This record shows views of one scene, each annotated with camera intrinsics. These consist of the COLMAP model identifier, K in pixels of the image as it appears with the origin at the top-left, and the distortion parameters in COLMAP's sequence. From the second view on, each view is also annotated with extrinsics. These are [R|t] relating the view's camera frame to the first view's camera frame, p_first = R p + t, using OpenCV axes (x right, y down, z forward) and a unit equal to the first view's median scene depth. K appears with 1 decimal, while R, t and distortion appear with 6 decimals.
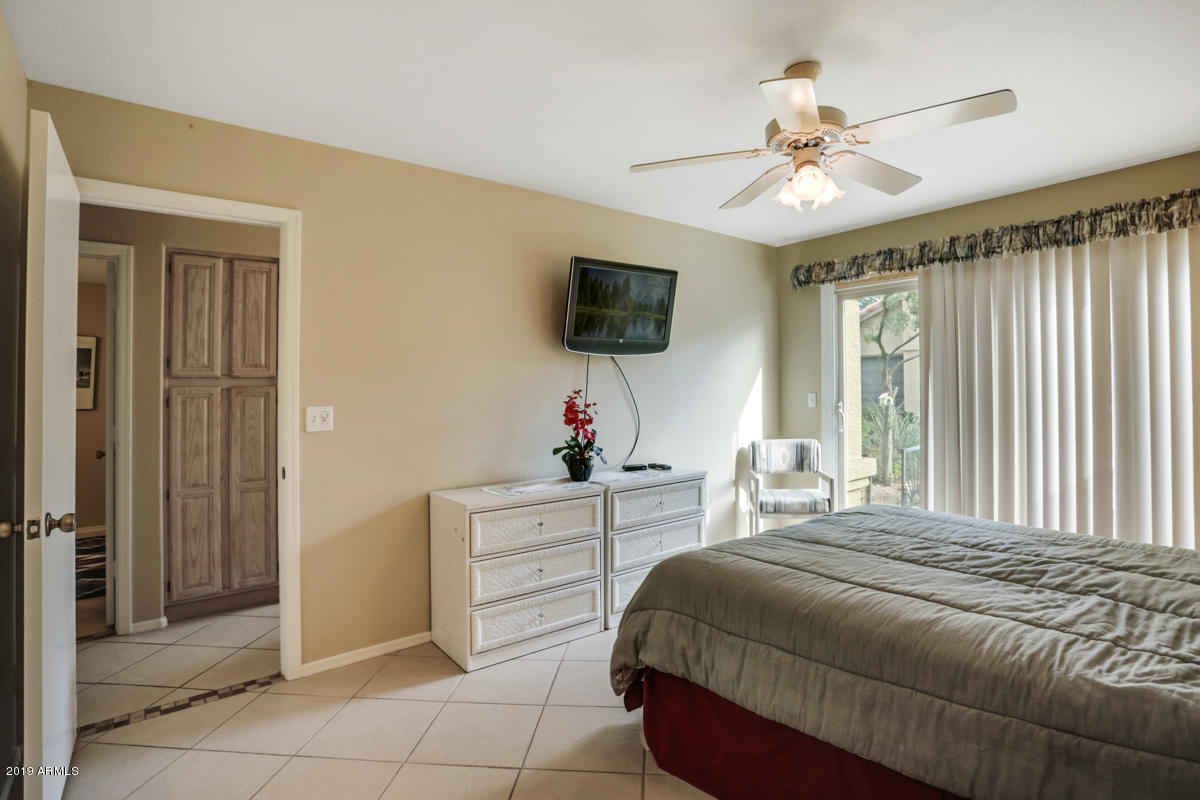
lens RADIAL K [[608.4, 0, 603.9], [0, 608.4, 402.5], [0, 0, 1]] dist [-0.080824, 0.024883]
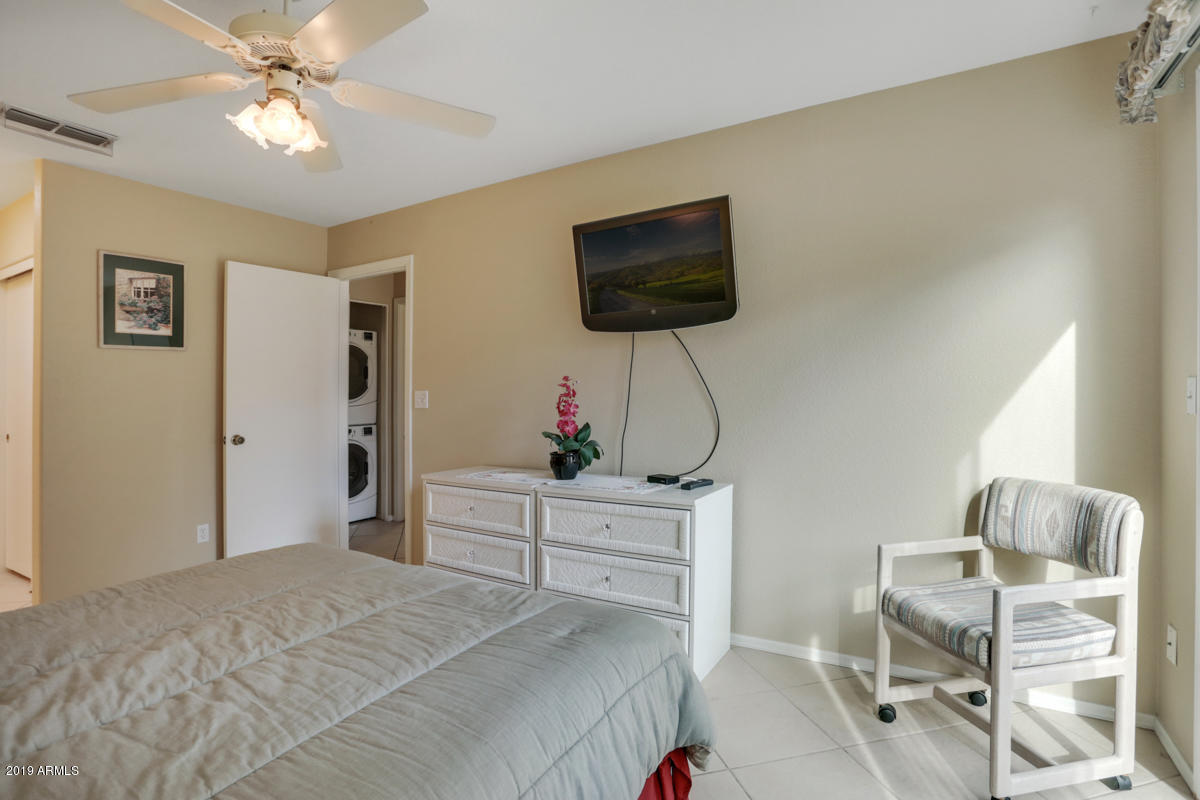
lens RADIAL K [[608.4, 0, 603.9], [0, 608.4, 402.5], [0, 0, 1]] dist [-0.080824, 0.024883]
pose [[0.321333, 0.015708, -0.946836, 0.743926], [-0.020184, 0.999749, 0.009736, 0.007816], [0.946751, 0.015983, 0.321570, 0.713359]]
